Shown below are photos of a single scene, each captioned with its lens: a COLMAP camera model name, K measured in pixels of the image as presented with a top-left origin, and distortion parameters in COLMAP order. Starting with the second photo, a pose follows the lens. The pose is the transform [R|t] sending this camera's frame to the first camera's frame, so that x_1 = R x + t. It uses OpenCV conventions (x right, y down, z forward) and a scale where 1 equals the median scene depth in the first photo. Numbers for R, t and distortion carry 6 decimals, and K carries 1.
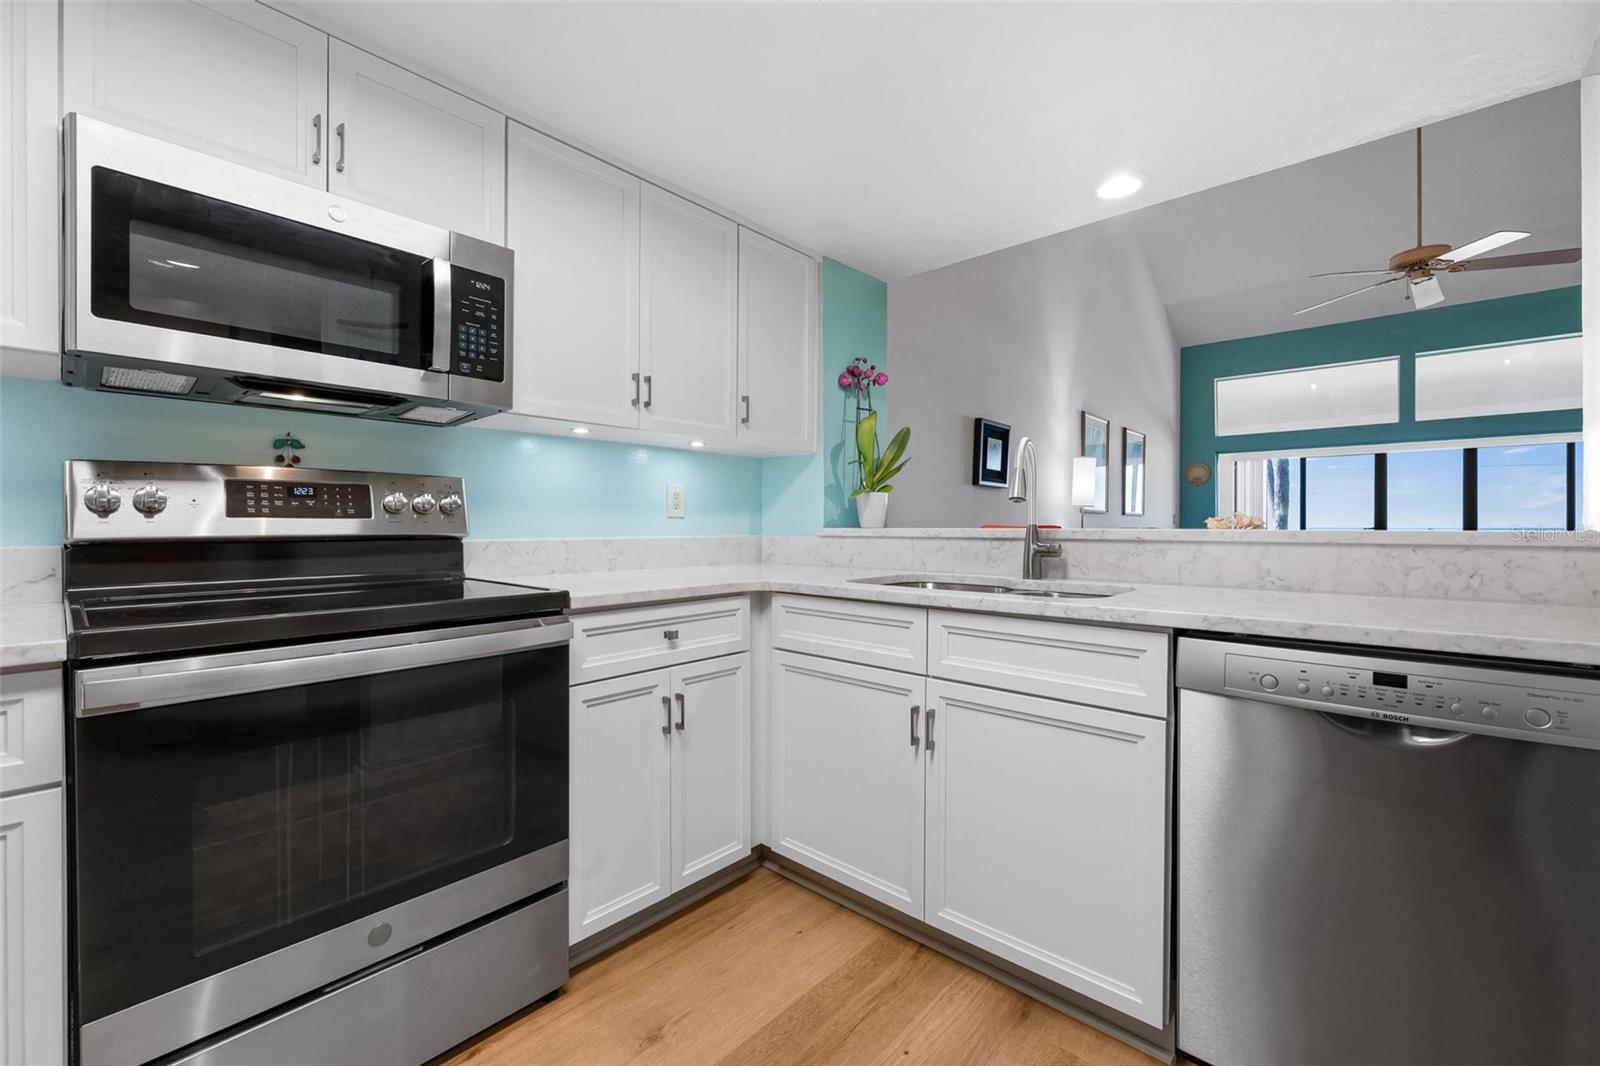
lens RADIAL K [[666.1, 0, 803.6], [0, 666.1, 529.0], [0, 0, 1]] dist [0.000026, 0.000058]
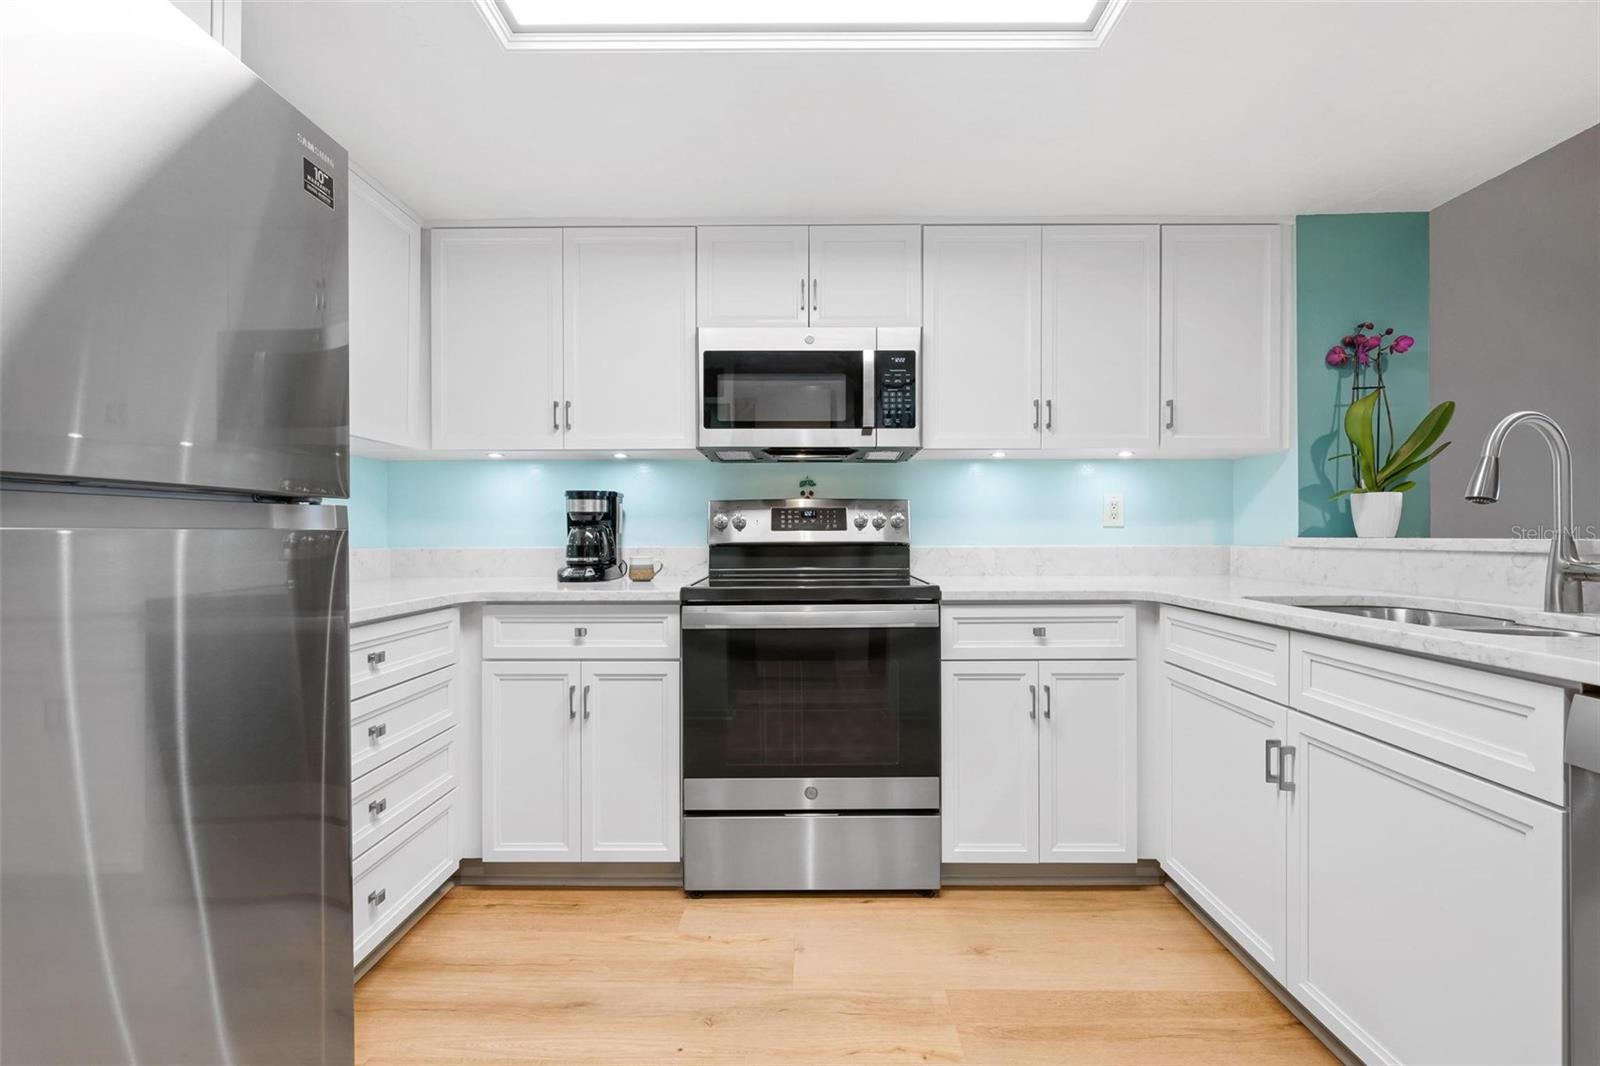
lens RADIAL K [[685.7, 0, 800.0], [0, 685.7, 533.0], [0, 0, 1]] dist [-0.000940, 0.000018]
pose [[0.656467, -0.002925, -0.754349, 0.368571], [-0.001852, 0.999983, -0.005490, -0.001848], [0.754352, 0.005001, 0.656451, -0.062377]]
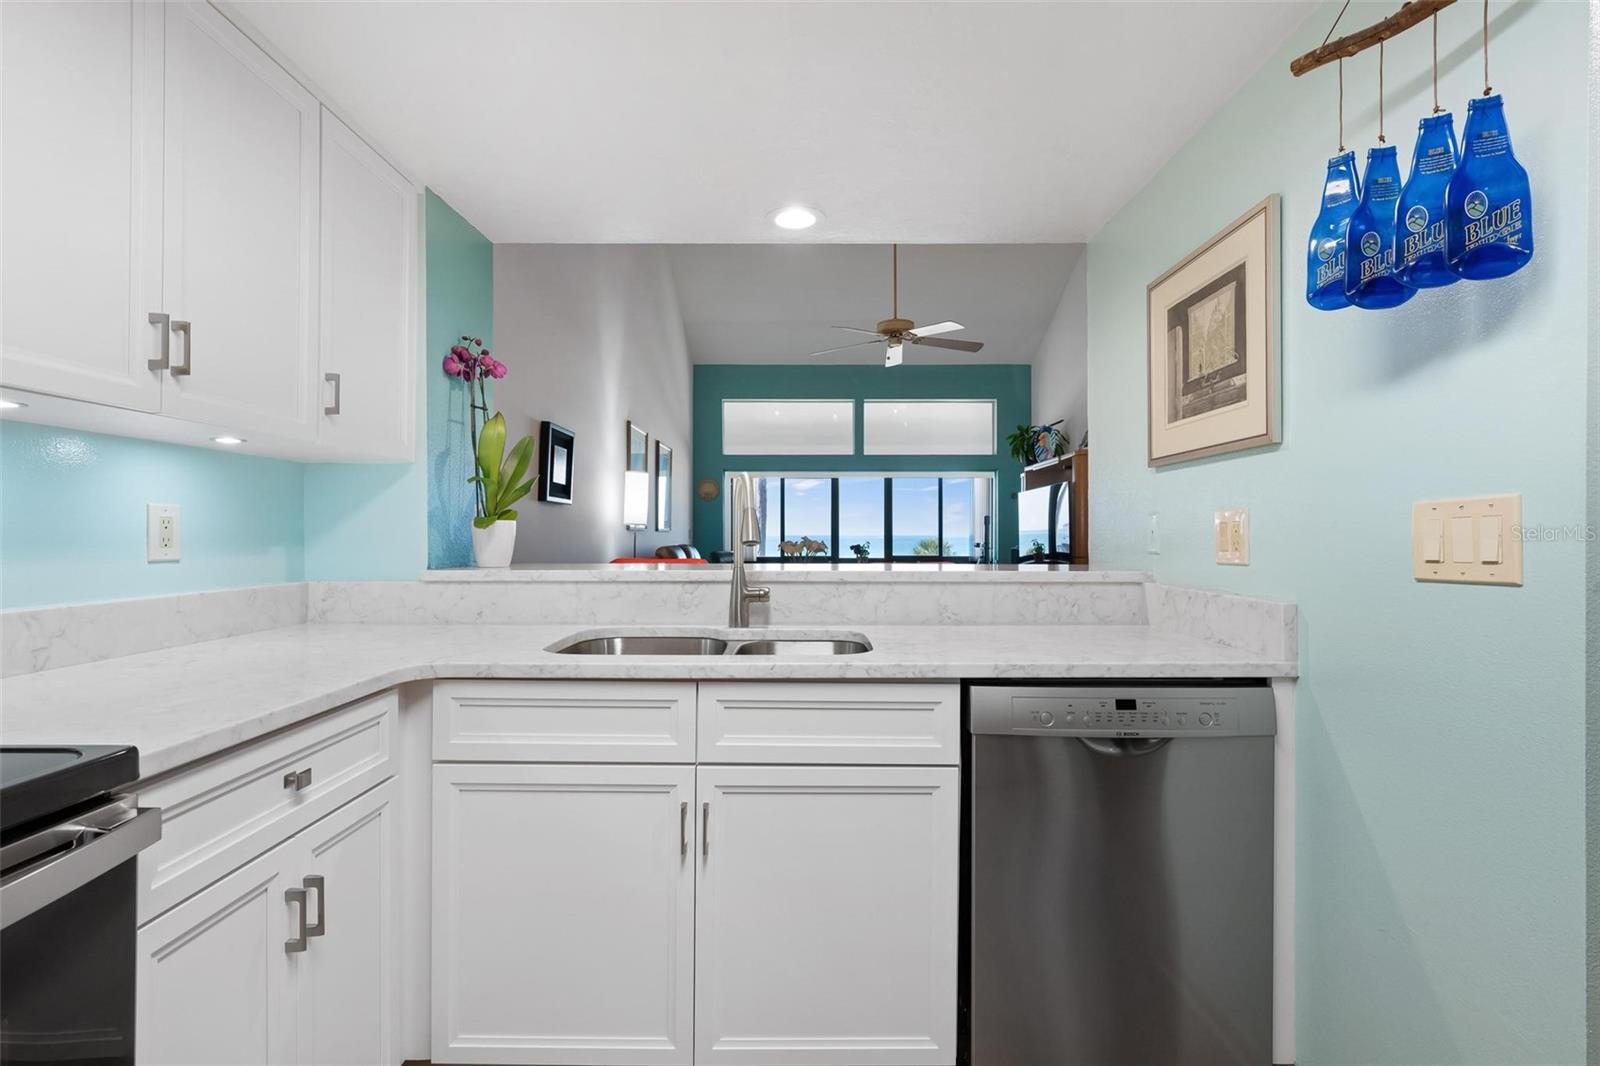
lens RADIAL K [[746.5, 0, 807.1], [0, 746.5, 533.3], [0, 0, 1]] dist [-0.000398, 0.000273]
pose [[0.744571, 0.000463, 0.667543, -0.271898], [0.002400, 0.999991, -0.003370, -0.049738], [-0.667539, 0.004111, 0.744563, 0.187003]]
